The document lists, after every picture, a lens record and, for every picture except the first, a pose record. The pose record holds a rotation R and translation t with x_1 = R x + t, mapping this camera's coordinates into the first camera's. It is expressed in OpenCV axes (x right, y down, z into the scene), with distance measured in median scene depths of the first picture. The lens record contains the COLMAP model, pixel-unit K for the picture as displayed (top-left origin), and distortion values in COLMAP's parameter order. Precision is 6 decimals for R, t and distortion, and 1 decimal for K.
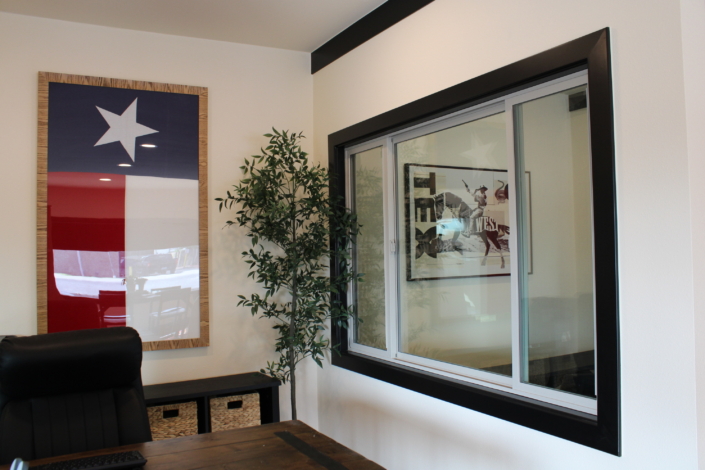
lens RADIAL K [[619.7, 0, 352.5], [0, 619.7, 235.0], [0, 0, 1]] dist [-0.003011, -0.001357]
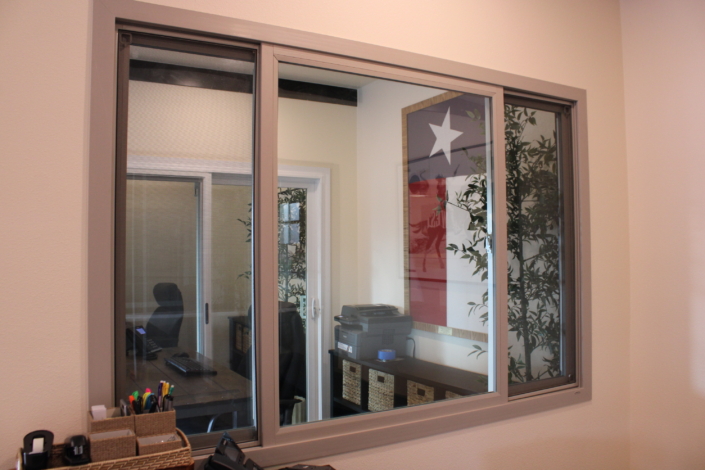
lens RADIAL K [[619.7, 0, 352.5], [0, 619.7, 235.0], [0, 0, 1]] dist [-0.003011, -0.001357]
pose [[0.035582, -0.015271, -0.999250, 0.783490], [0.036622, 0.999232, -0.013967, 0.018608], [0.998696, -0.036097, 0.036114, 0.818859]]
